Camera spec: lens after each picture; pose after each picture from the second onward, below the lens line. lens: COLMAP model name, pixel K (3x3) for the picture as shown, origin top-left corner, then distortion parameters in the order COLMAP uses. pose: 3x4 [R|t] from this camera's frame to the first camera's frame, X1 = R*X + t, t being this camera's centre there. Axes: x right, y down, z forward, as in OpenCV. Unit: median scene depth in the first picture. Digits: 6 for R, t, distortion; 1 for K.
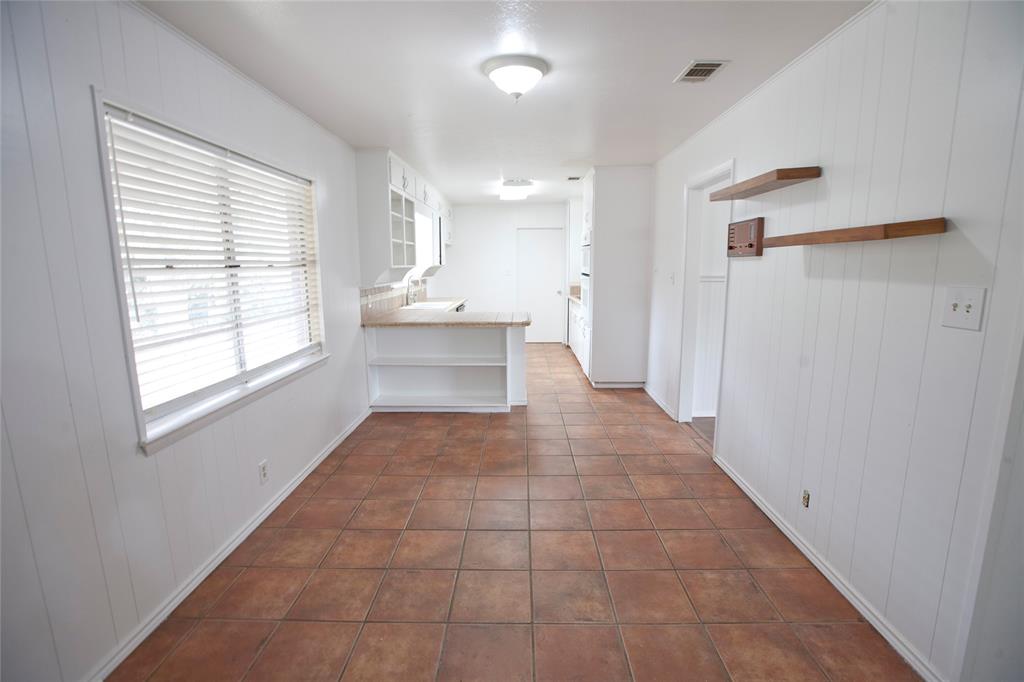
lens RADIAL K [[471.7, 0, 512.0], [0, 471.7, 341.0], [0, 0, 1]] dist [-0.056581, 0.023223]
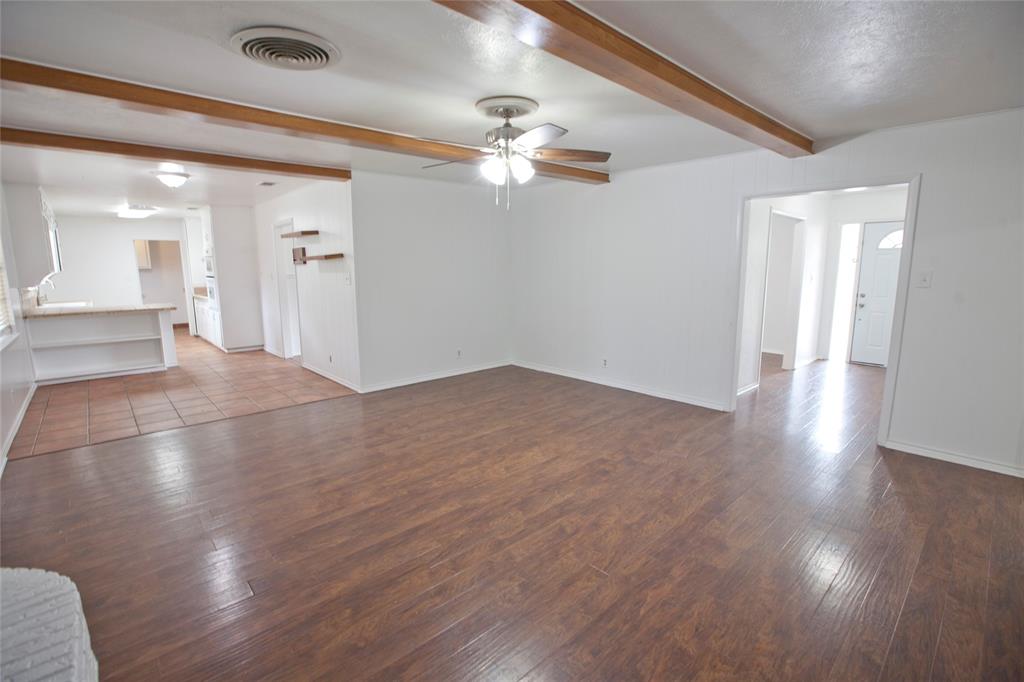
lens RADIAL K [[471.7, 0, 512.0], [0, 471.7, 341.0], [0, 0, 1]] dist [-0.056581, 0.023223]
pose [[0.723948, -0.107459, 0.681434, -0.227665], [0.114252, 0.992829, 0.035184, 0.156242], [-0.680328, 0.052384, 0.731034, -0.925869]]
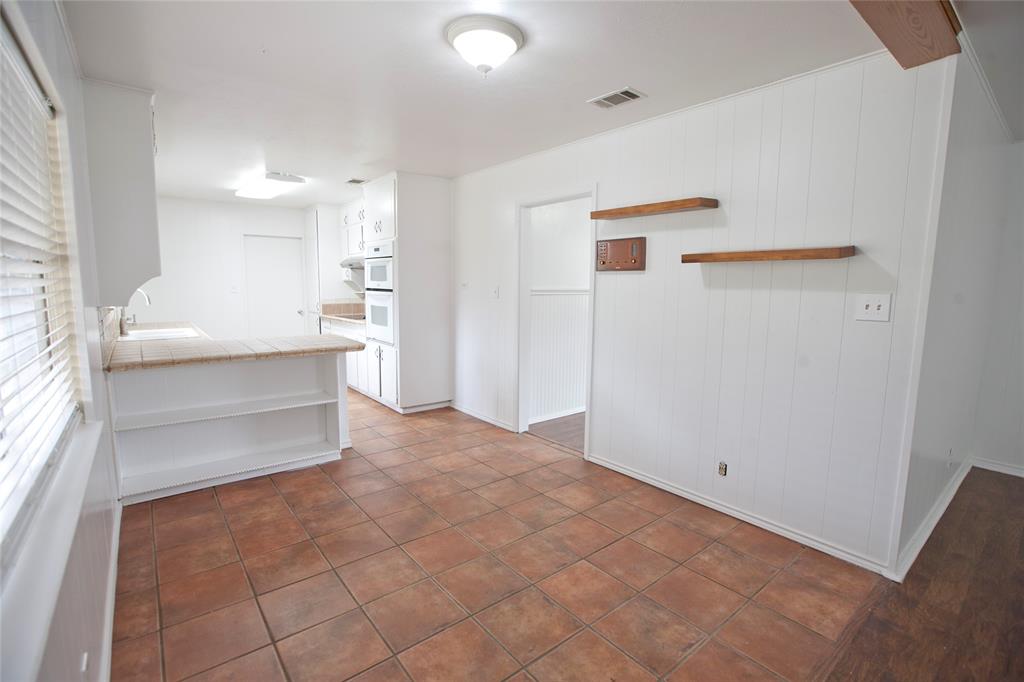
lens RADIAL K [[471.7, 0, 512.0], [0, 471.7, 341.0], [0, 0, 1]] dist [-0.056581, 0.023223]
pose [[0.766893, -0.061359, 0.638835, -0.320622], [0.087672, 0.996103, -0.009573, -0.018499], [-0.635758, 0.063349, 0.769284, 0.223326]]
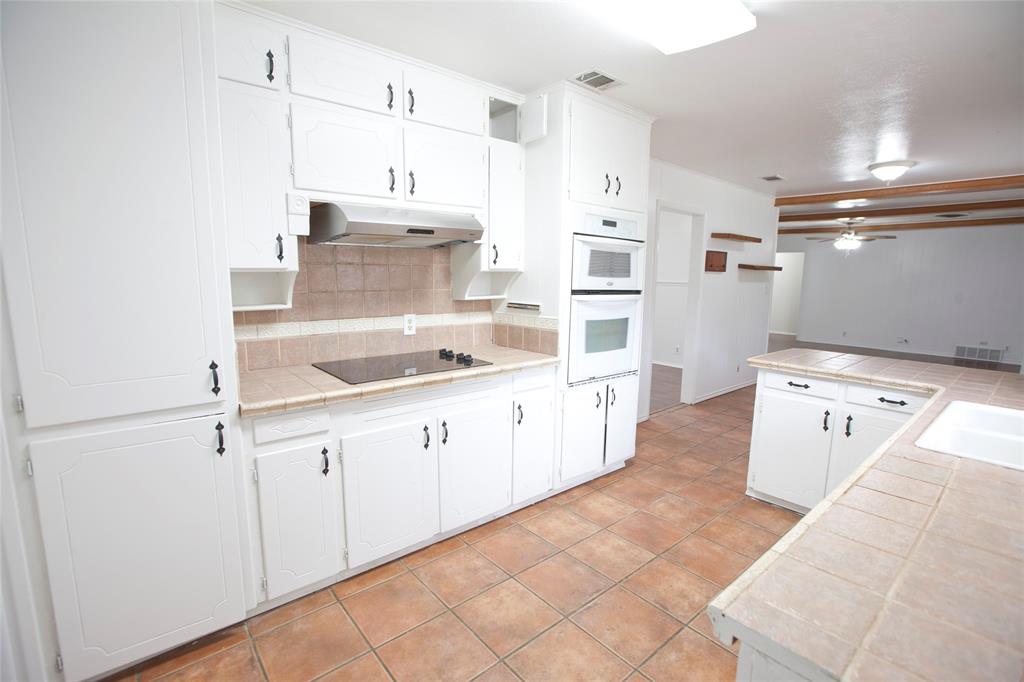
lens RADIAL K [[469.8, 0, 512.0], [0, 469.8, 341.0], [0, 0, 1]] dist [-0.044923, 0.012276]
pose [[-0.664039, -0.104962, 0.740294, -0.241760], [0.111595, 0.965095, 0.236935, -0.319179], [-0.739323, 0.239947, -0.629147, 2.021717]]
